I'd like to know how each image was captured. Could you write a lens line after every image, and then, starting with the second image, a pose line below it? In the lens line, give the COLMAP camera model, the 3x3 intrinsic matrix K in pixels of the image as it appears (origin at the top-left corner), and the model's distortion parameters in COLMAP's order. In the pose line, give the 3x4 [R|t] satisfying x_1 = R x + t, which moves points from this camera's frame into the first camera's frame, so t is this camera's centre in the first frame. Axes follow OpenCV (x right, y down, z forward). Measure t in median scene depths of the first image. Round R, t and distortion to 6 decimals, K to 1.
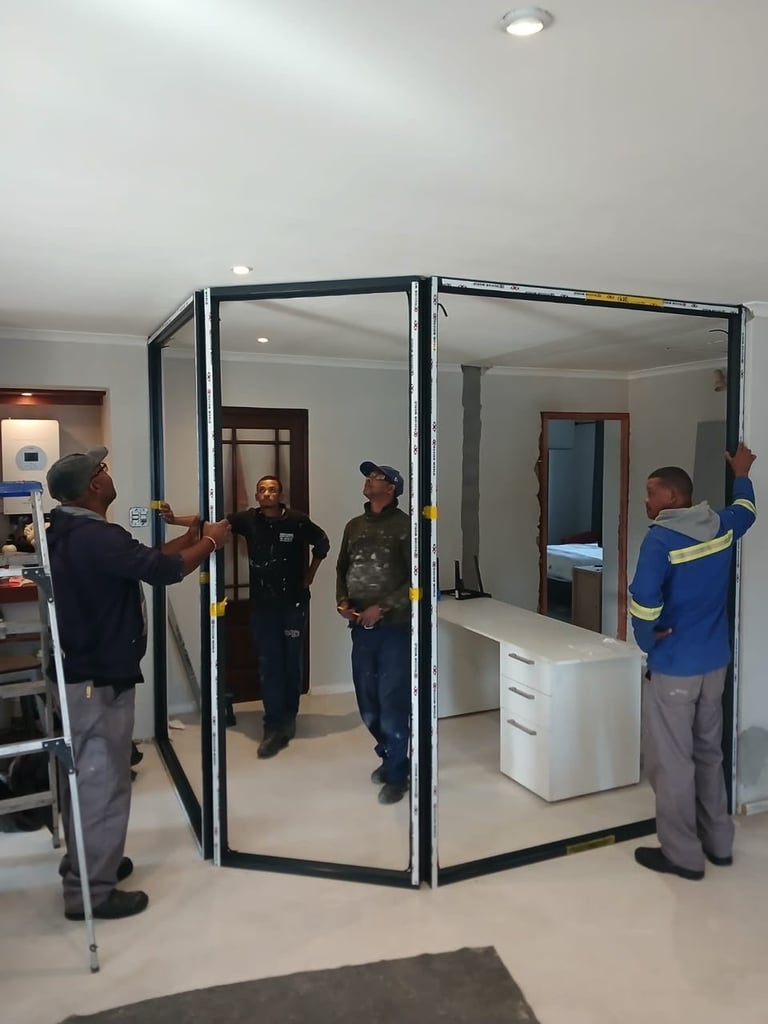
lens RADIAL K [[798.2, 0, 383.7], [0, 798.2, 512.1], [0, 0, 1]] dist [0.011790, 0.002337]
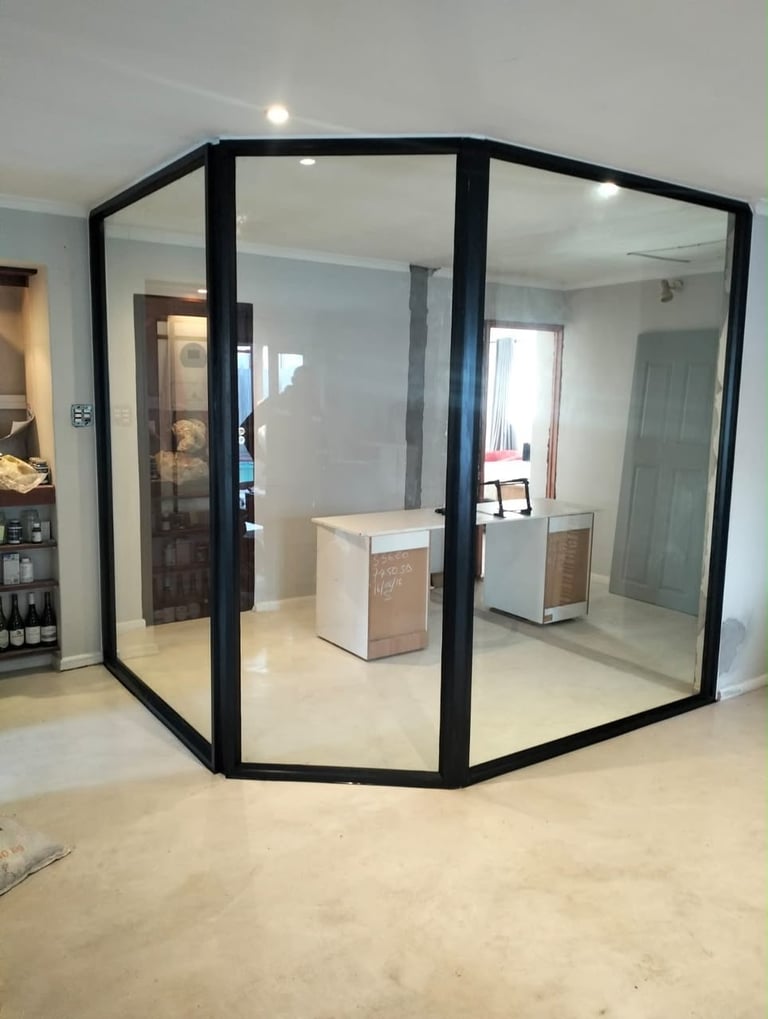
lens RADIAL K [[812.3, 0, 383.9], [0, 812.3, 509.4], [0, 0, 1]] dist [0.004013, 0.000970]
pose [[0.980965, -0.008966, 0.193976, -0.150703], [-0.007392, 0.996485, 0.083442, 0.031622], [-0.194042, -0.083288, 0.977451, 0.044623]]
